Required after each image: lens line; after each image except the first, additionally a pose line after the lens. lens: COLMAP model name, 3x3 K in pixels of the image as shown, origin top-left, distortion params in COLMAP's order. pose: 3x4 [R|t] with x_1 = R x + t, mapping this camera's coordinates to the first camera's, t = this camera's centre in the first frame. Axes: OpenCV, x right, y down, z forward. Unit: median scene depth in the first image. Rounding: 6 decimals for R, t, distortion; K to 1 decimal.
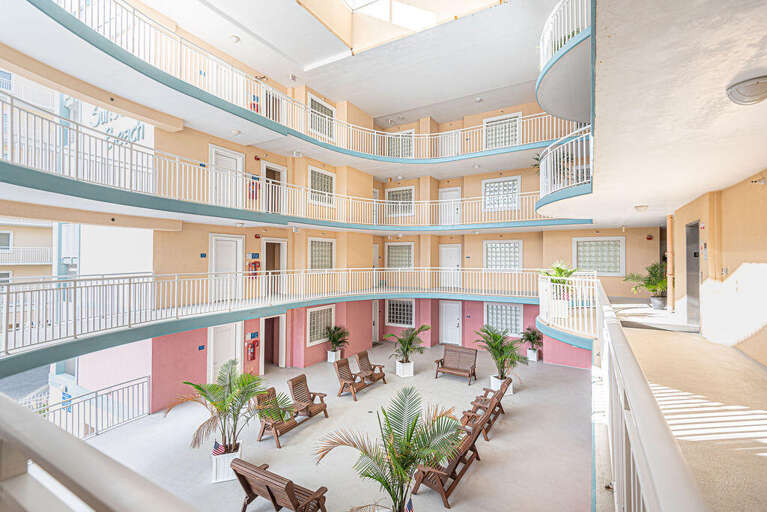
lens RADIAL K [[352.2, 0, 379.5], [0, 352.2, 254.2], [0, 0, 1]] dist [-0.000118, -0.000282]
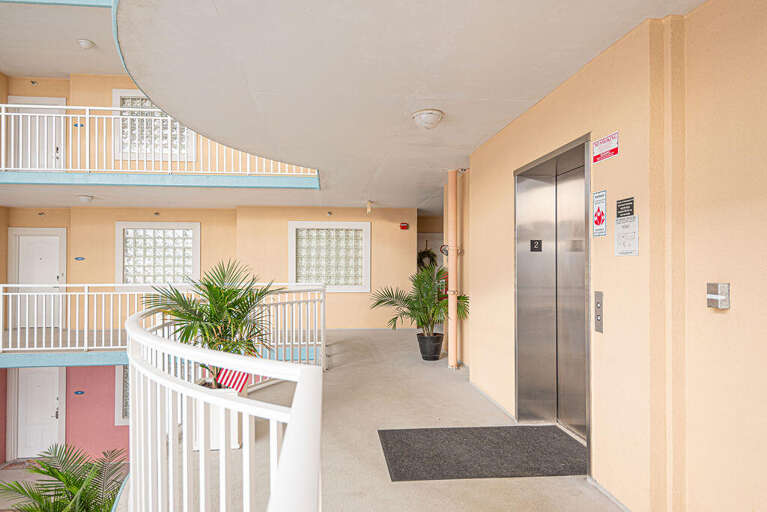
lens RADIAL K [[491.5, 0, 382.3], [0, 491.5, 258.8], [0, 0, 1]] dist [-0.001968, -0.000127]
pose [[0.792464, 0.006187, 0.609888, 0.216102], [-0.007048, 0.999975, -0.000986, 0.009039], [-0.609879, -0.003517, 0.792487, 0.339422]]
